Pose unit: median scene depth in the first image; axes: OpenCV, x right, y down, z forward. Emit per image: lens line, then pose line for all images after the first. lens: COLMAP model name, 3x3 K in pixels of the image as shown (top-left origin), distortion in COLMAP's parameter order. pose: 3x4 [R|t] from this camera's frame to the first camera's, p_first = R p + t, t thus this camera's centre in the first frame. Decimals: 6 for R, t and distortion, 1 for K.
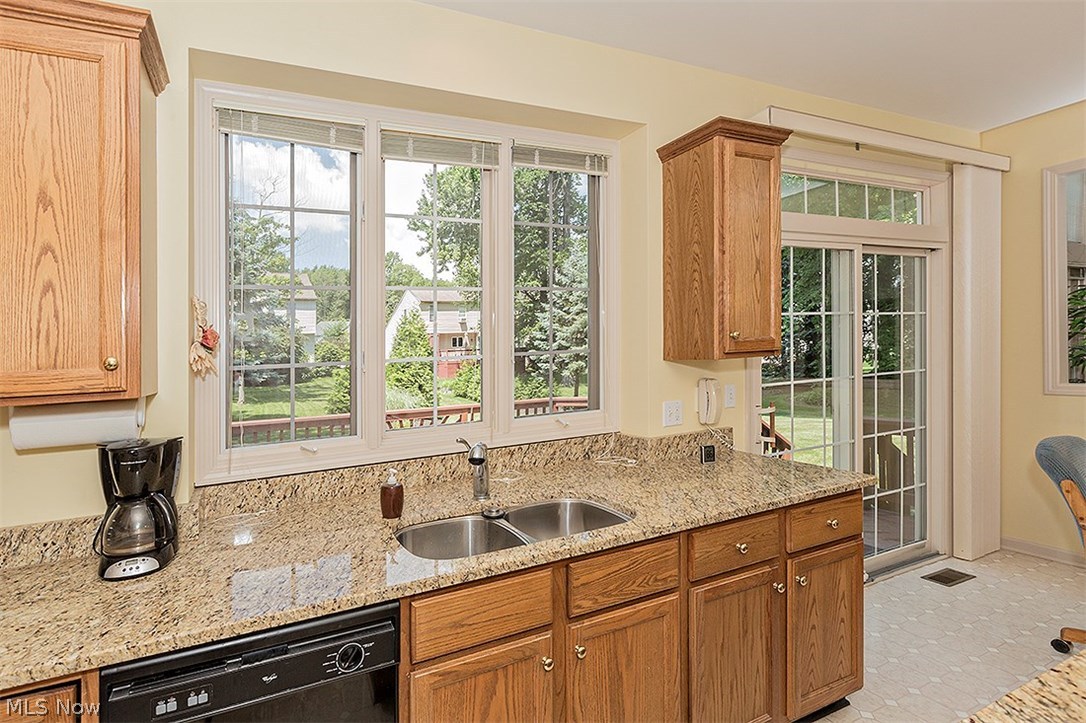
lens RADIAL K [[508.6, 0, 471.1], [0, 508.6, 339.9], [0, 0, 1]] dist [0.007081, -0.003167]
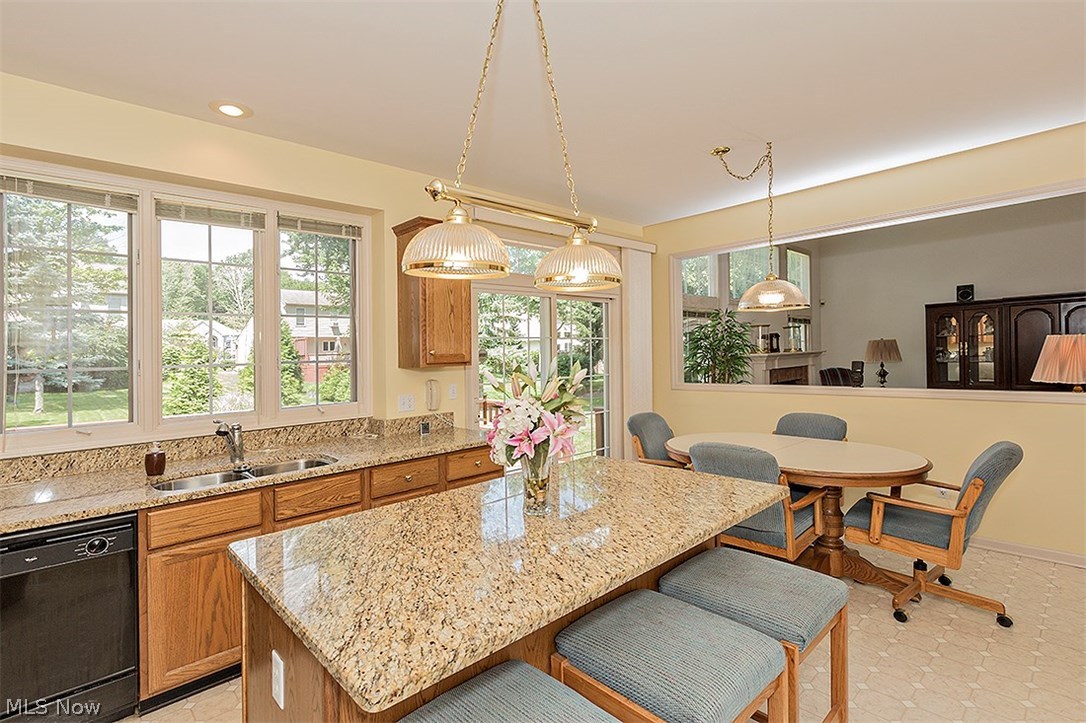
lens RADIAL K [[508.6, 0, 579.2], [0, 508.6, 354.5], [0, 0, 1]] dist [0.007081, -0.003167]
pose [[0.927726, 0.017173, 0.372867, 0.391372], [-0.024317, 0.999600, 0.014465, -0.041397], [-0.372470, -0.022486, 0.927772, -0.738749]]
